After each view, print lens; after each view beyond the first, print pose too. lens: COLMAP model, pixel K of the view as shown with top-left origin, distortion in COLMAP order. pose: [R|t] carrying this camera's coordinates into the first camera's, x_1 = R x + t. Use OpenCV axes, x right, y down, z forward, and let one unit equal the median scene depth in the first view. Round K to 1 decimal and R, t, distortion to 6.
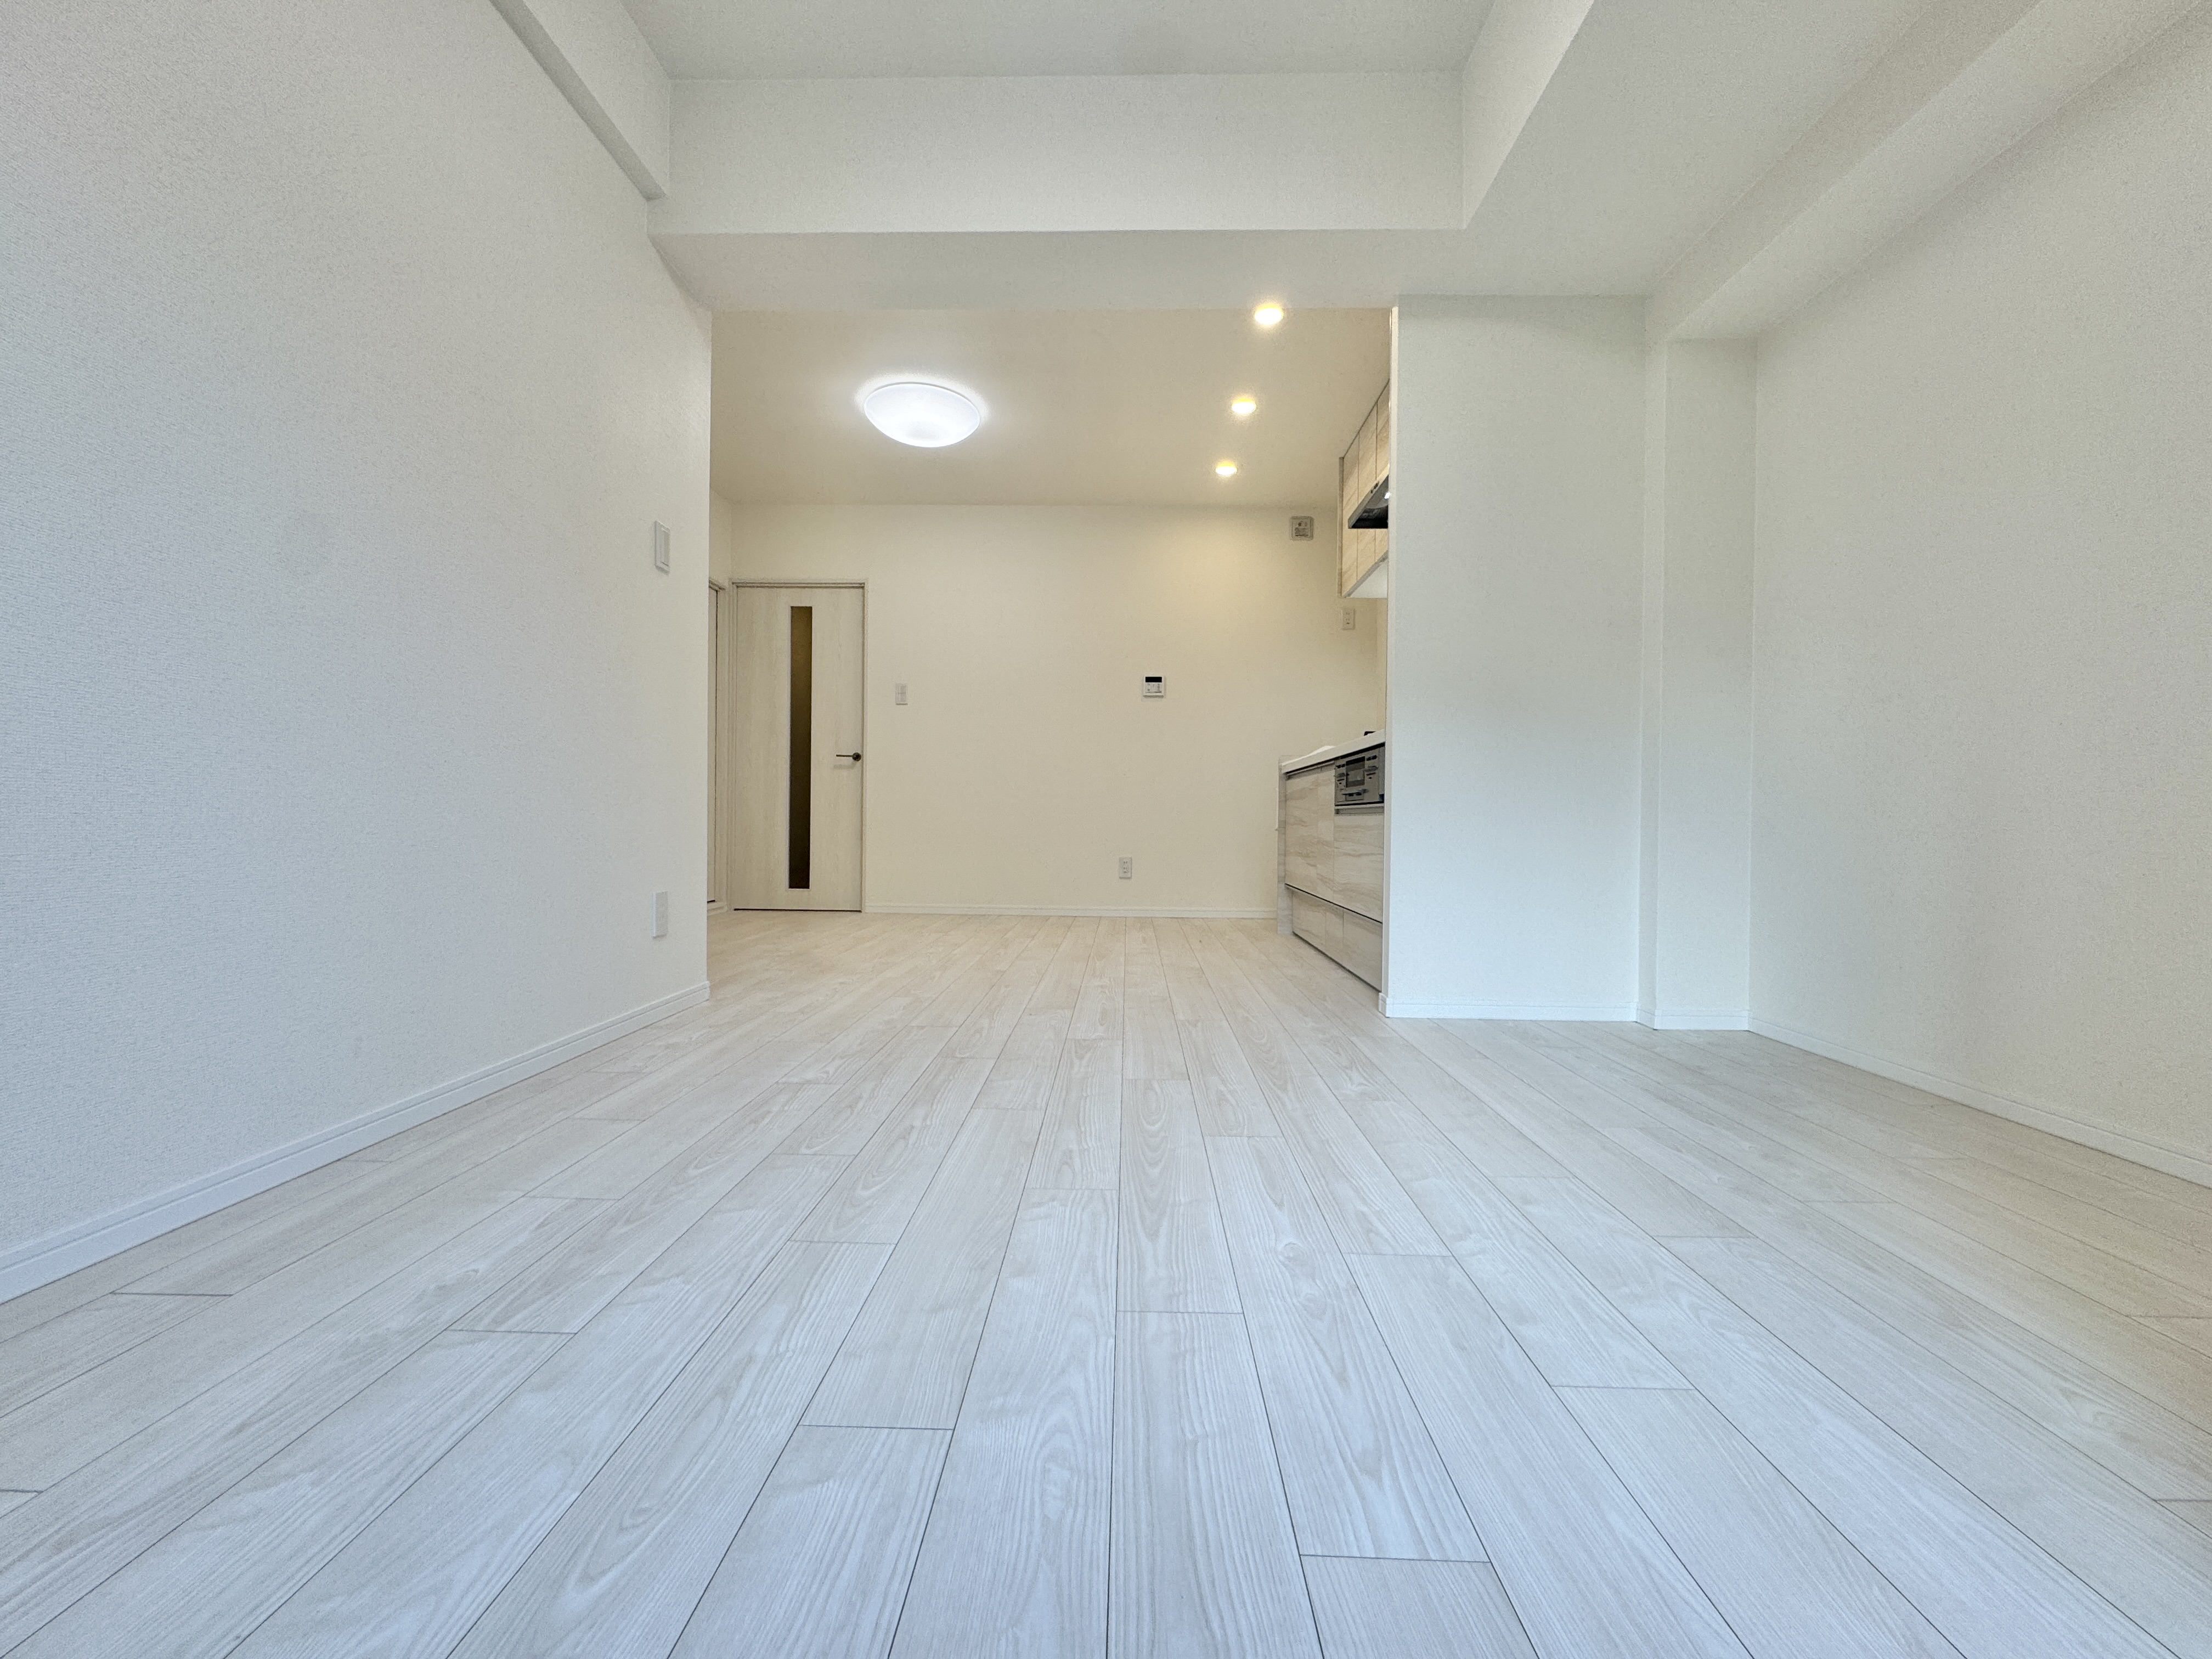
lens RADIAL K [[879.1, 0, 1104.1], [0, 879.1, 817.1], [0, 0, 1]] dist [-0.003105, 0.000323]
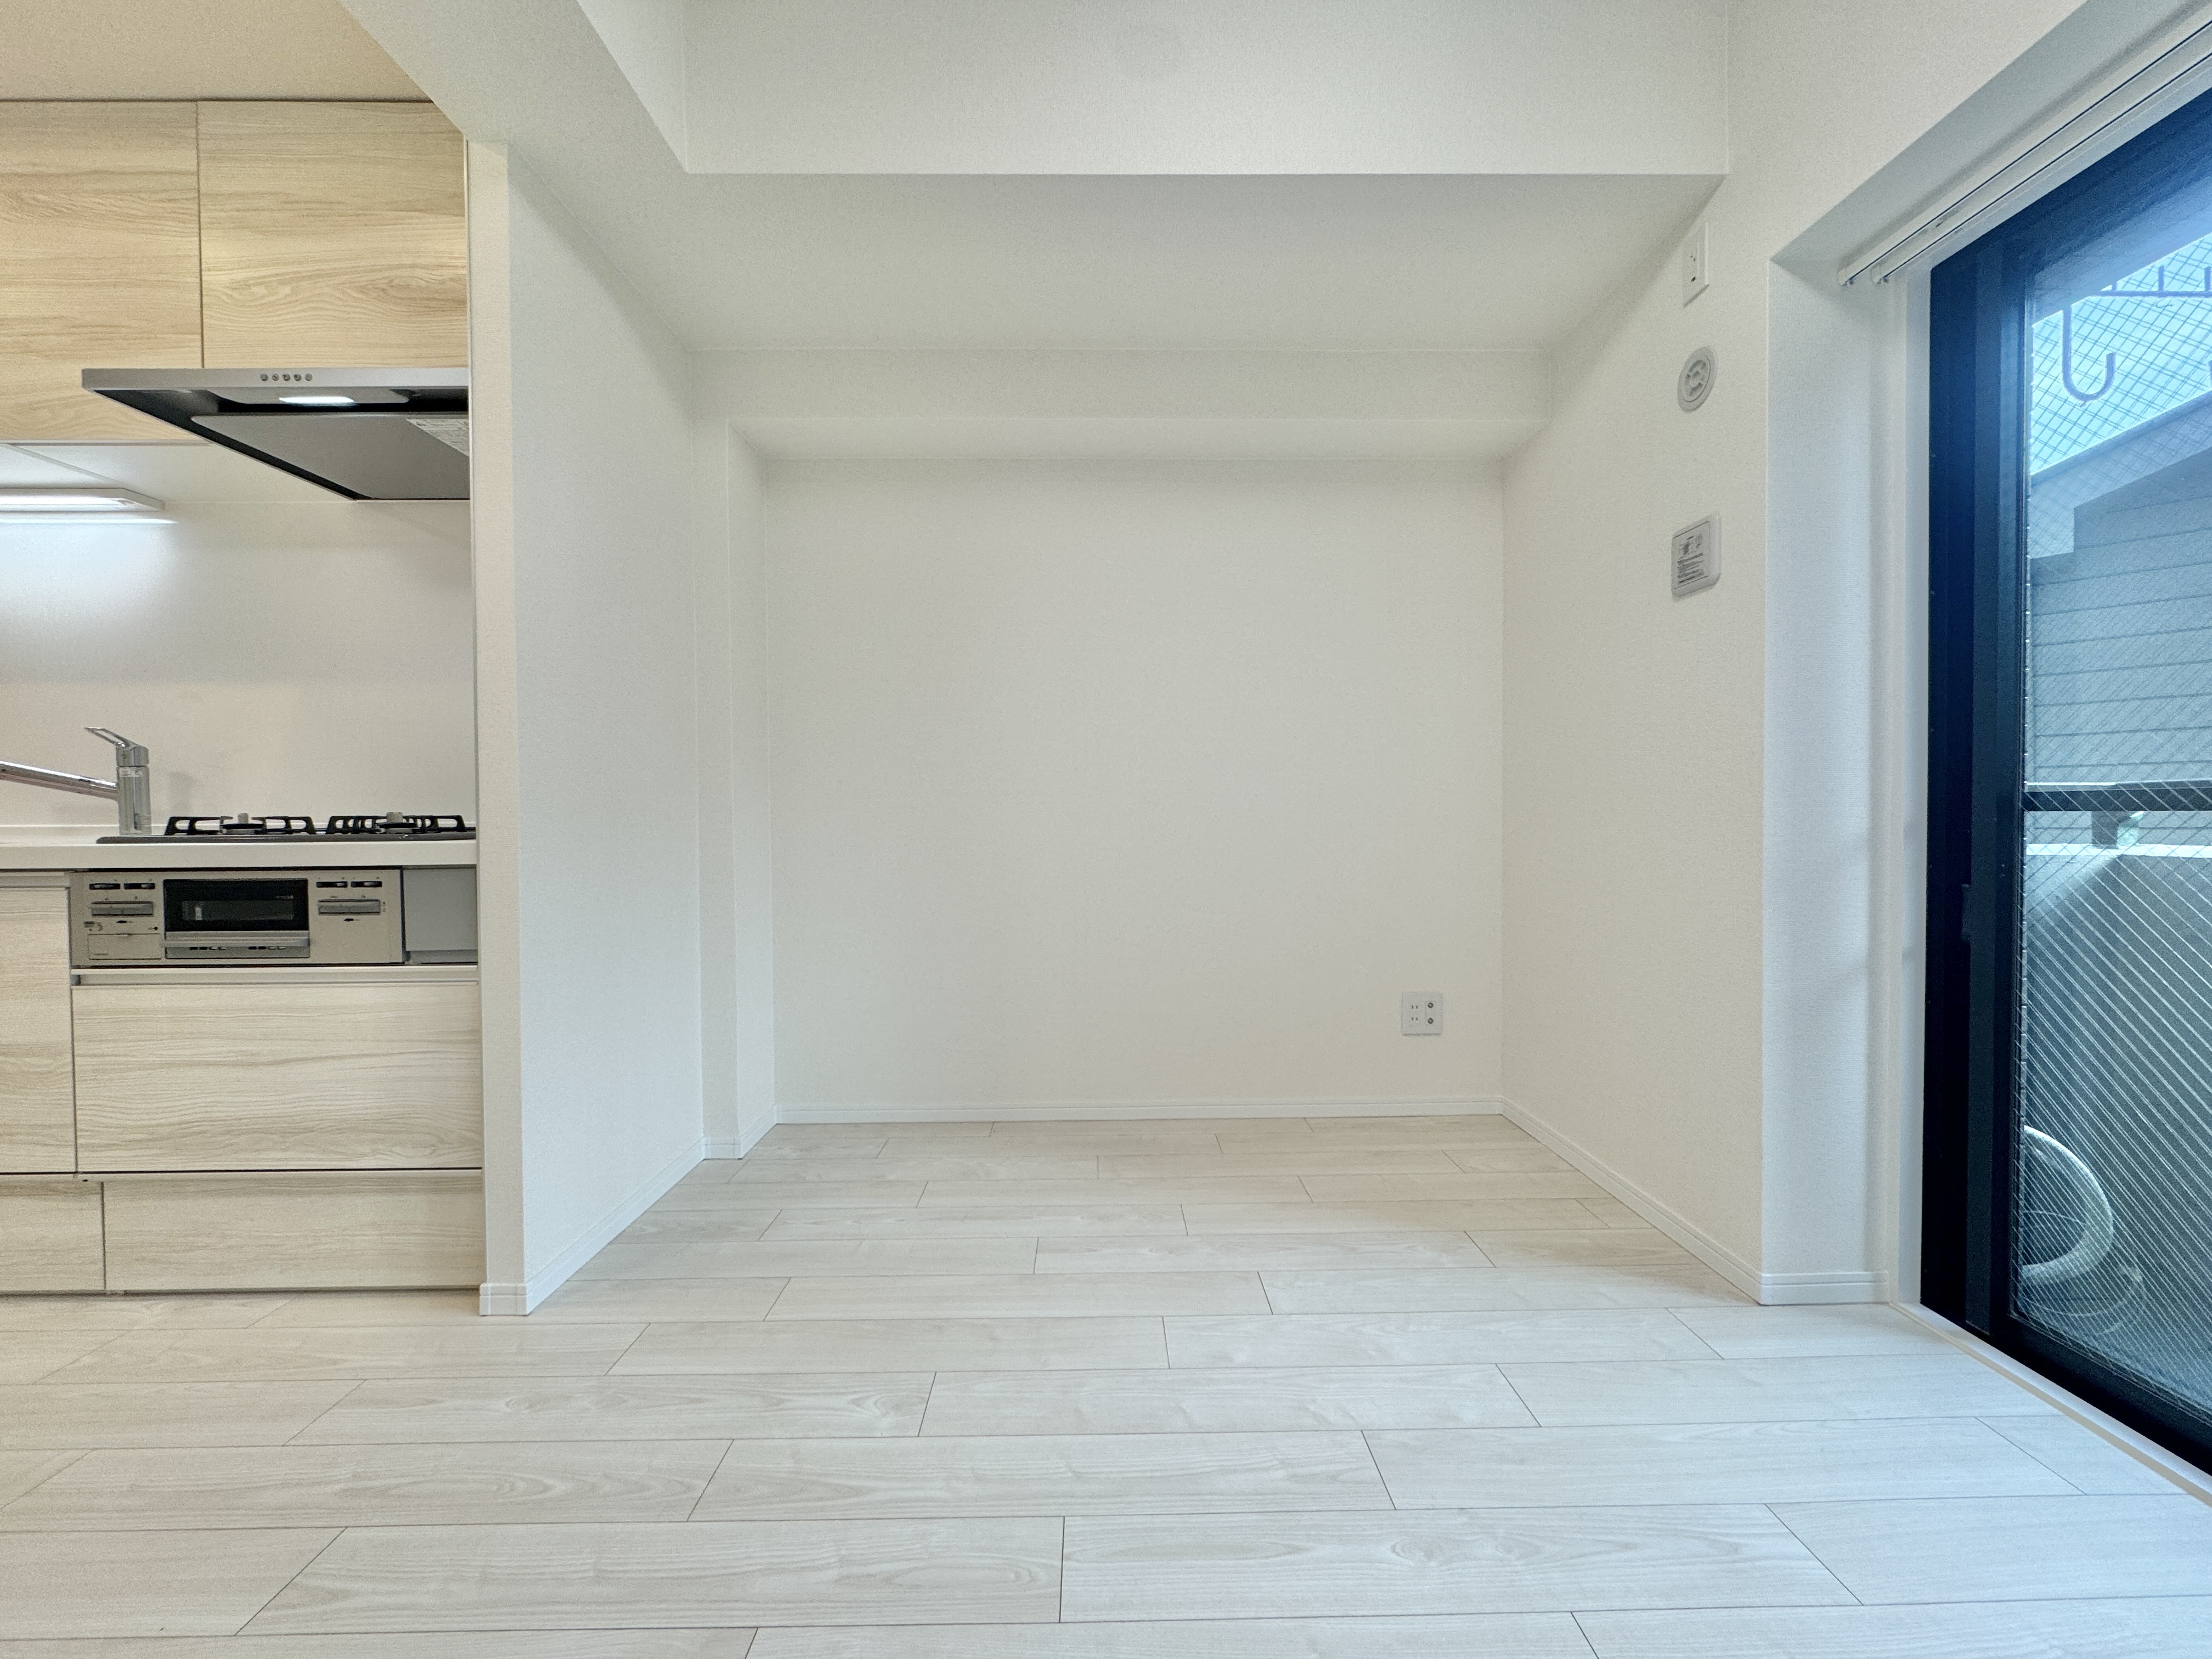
lens RADIAL K [[879.1, 0, 1094.2], [0, 879.1, 828.6], [0, 0, 1]] dist [-0.003105, 0.000323]
pose [[-0.041536, -0.030918, 0.998659, -0.174176], [0.003878, 0.999509, 0.031105, -0.076662], [-0.999129, 0.005164, -0.041395, 0.356740]]
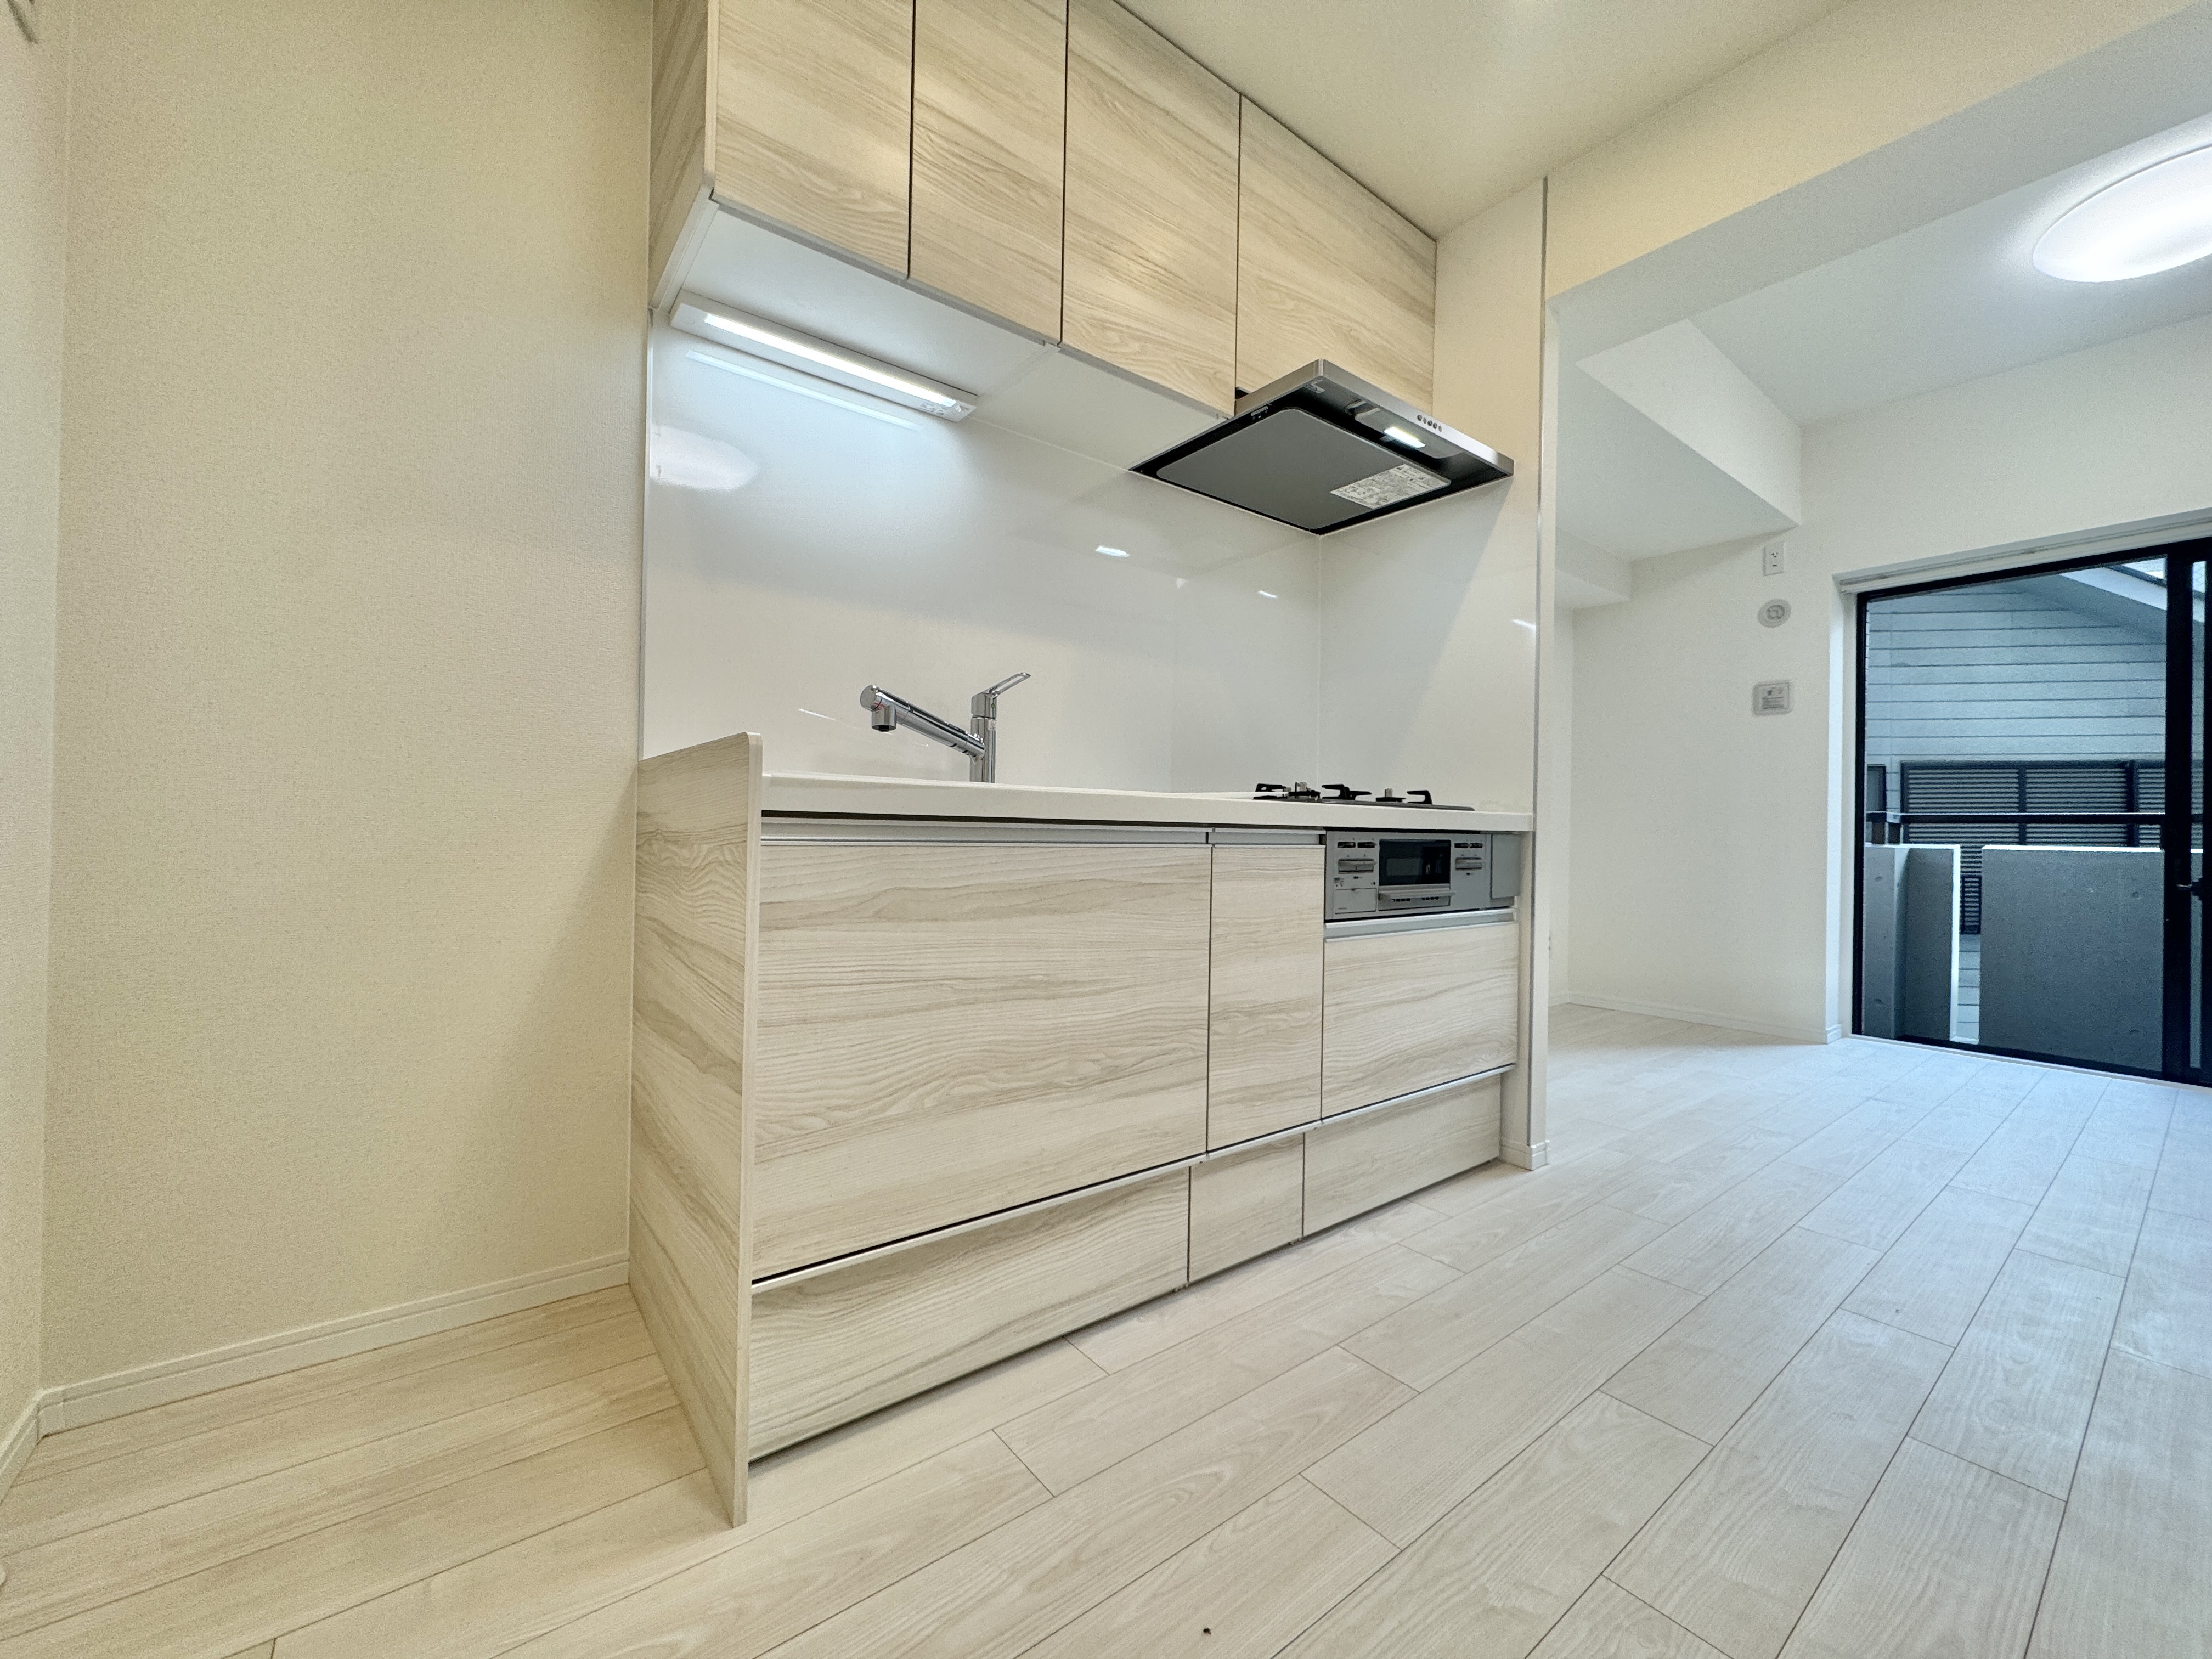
lens RADIAL K [[879.1, 0, 1106.8], [0, 879.1, 827.9], [0, 0, 1]] dist [-0.003105, 0.000323]
pose [[-0.631212, -0.019501, 0.775365, -0.033521], [-0.026831, 0.999635, 0.003299, -0.049337], [-0.775146, -0.018721, -0.631504, 1.070501]]
